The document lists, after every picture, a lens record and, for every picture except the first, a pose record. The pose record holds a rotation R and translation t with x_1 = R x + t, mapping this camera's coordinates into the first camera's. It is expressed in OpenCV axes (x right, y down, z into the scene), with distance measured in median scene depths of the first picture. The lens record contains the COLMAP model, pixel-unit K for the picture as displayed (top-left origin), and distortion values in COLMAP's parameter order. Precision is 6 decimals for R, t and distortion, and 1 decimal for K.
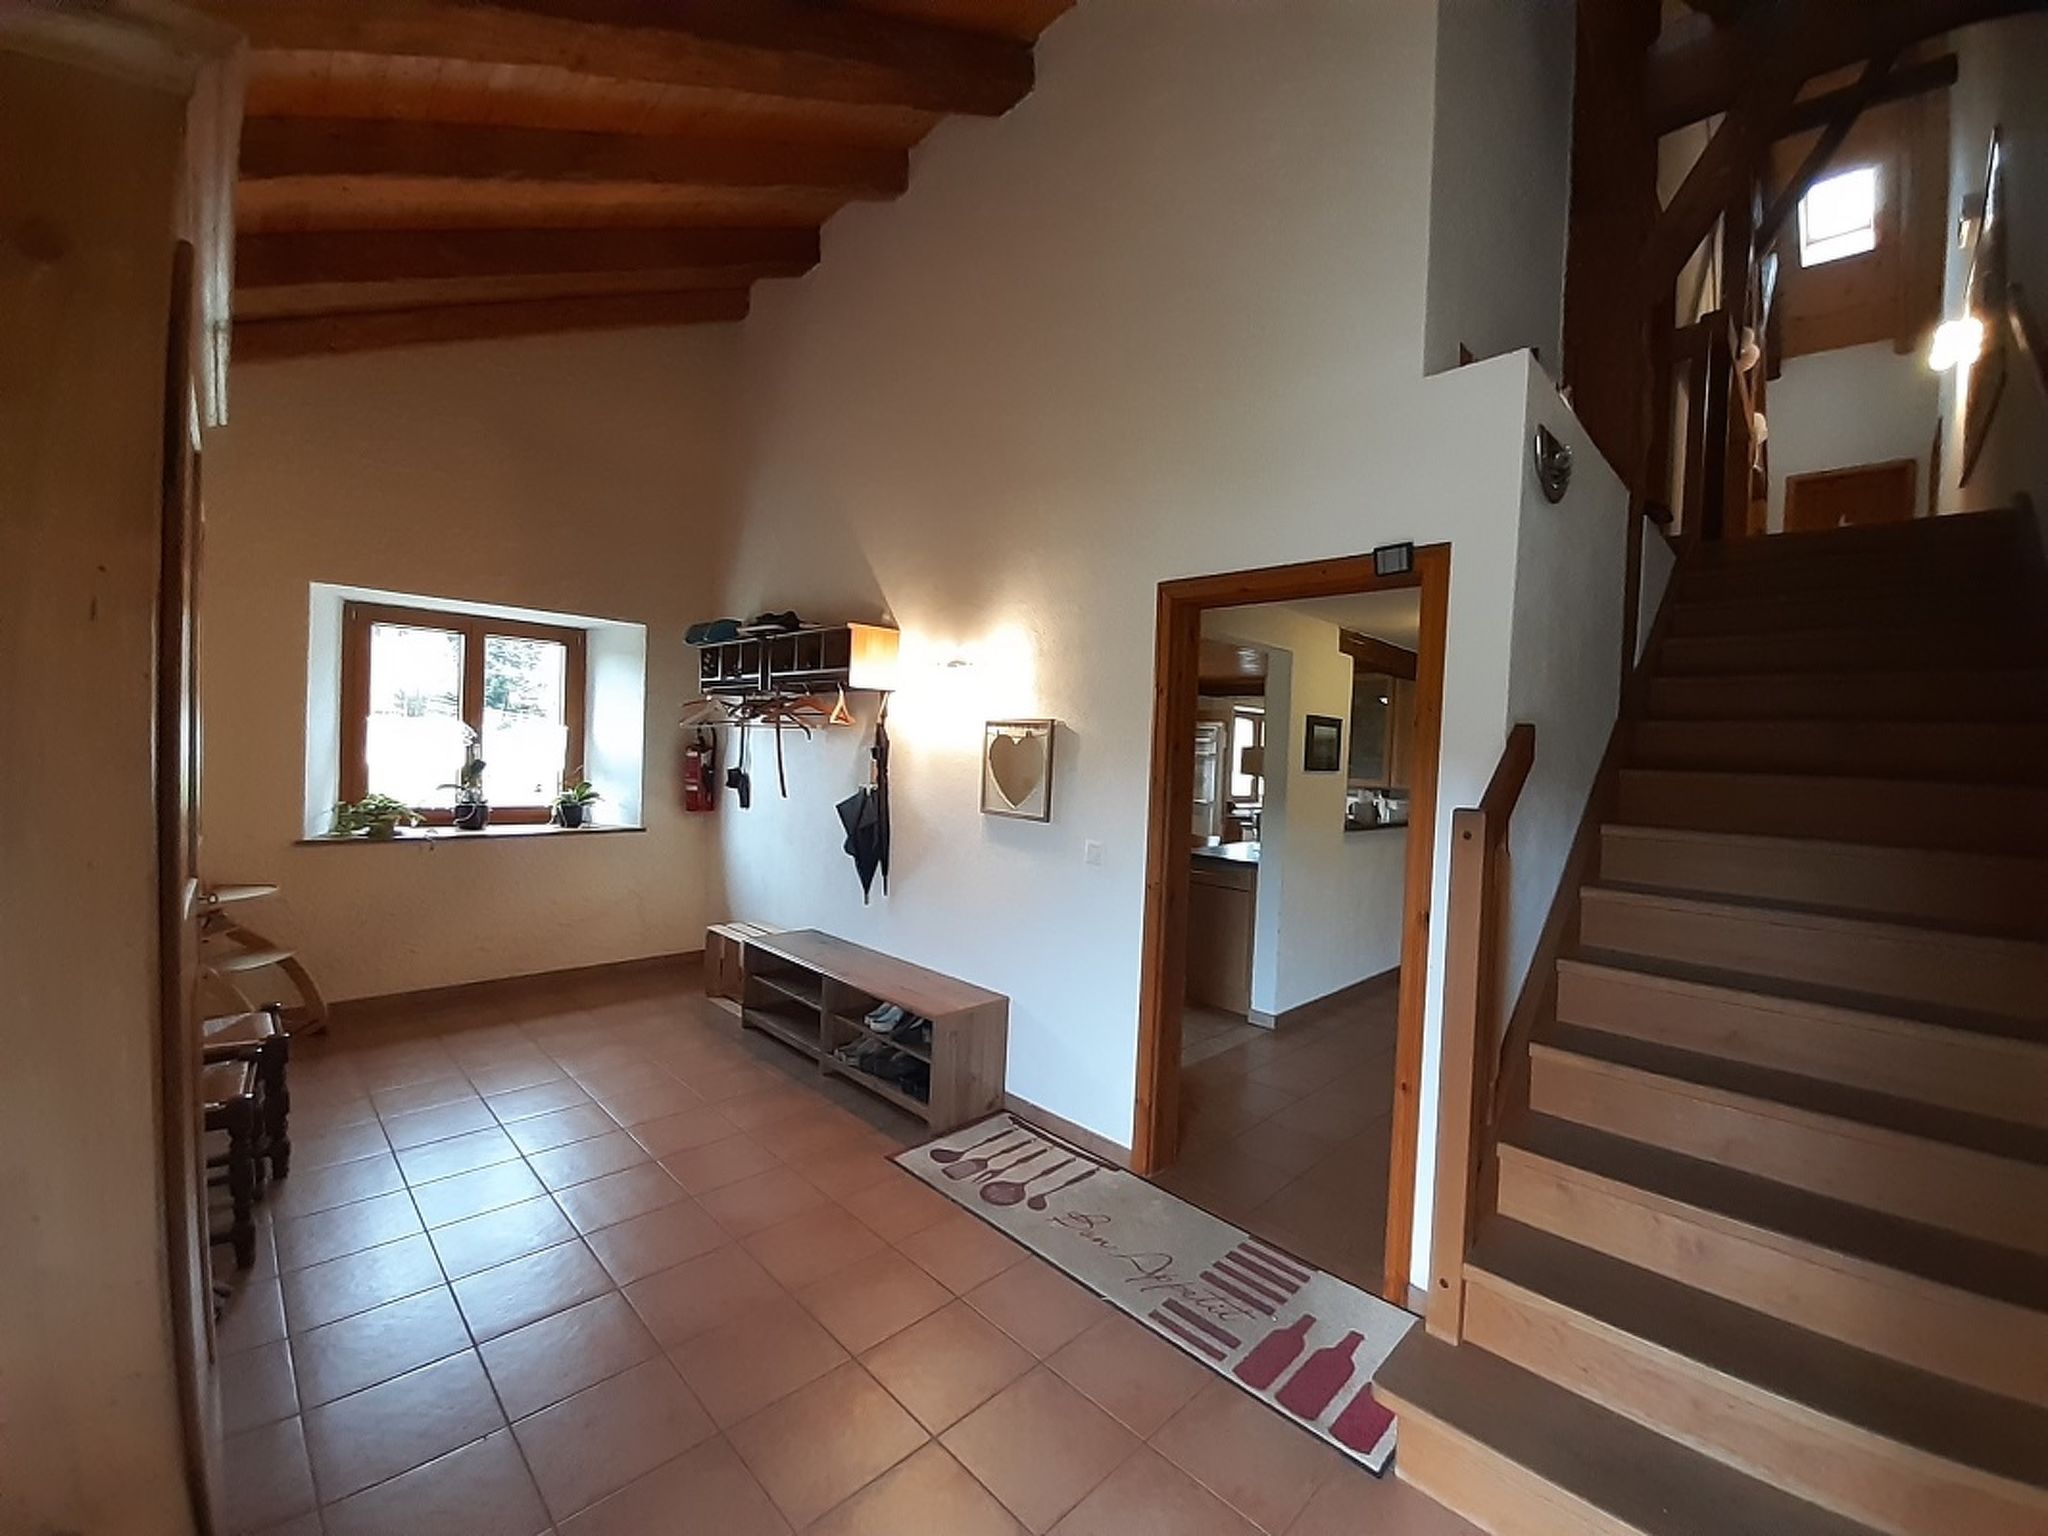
lens RADIAL K [[827.4, 0, 1052.5], [0, 827.4, 769.4], [0, 0, 1]] dist [0.001561, -0.010034]
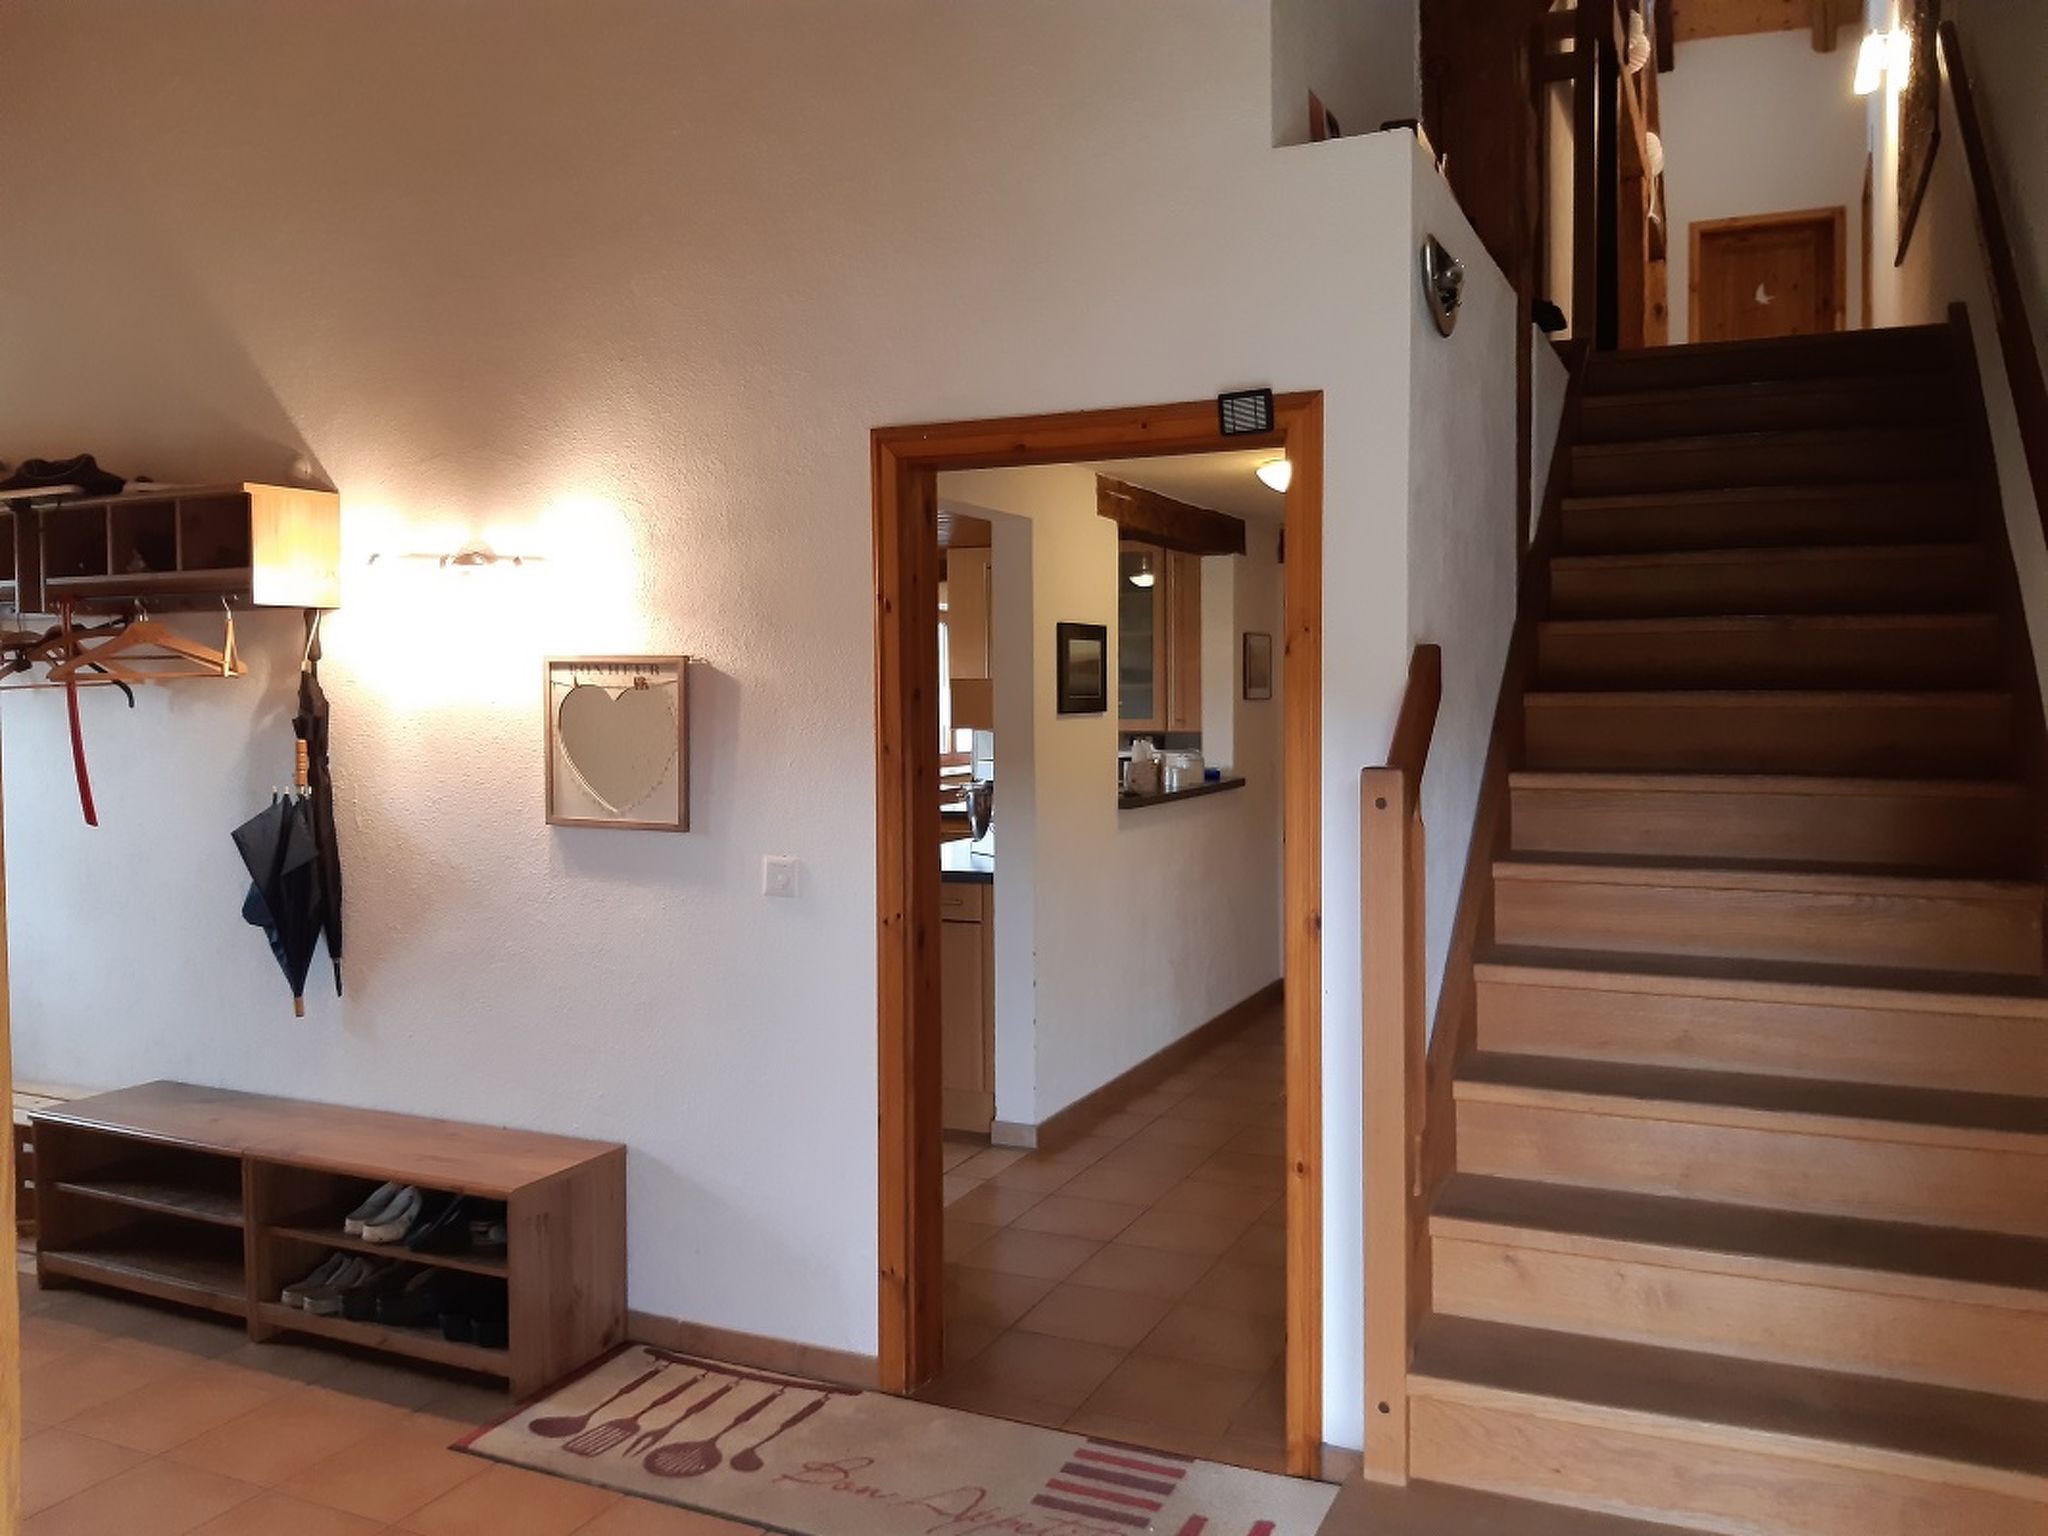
lens RADIAL K [[1560.8, 0, 1040.2], [0, 1560.8, 738.6], [0, 0, 1]] dist [0.049796, -0.137876]
pose [[0.945689, -0.059429, 0.319593, -0.113075], [0.054818, 0.998222, 0.023414, -0.013566], [-0.320416, -0.004623, 0.947266, -0.113121]]
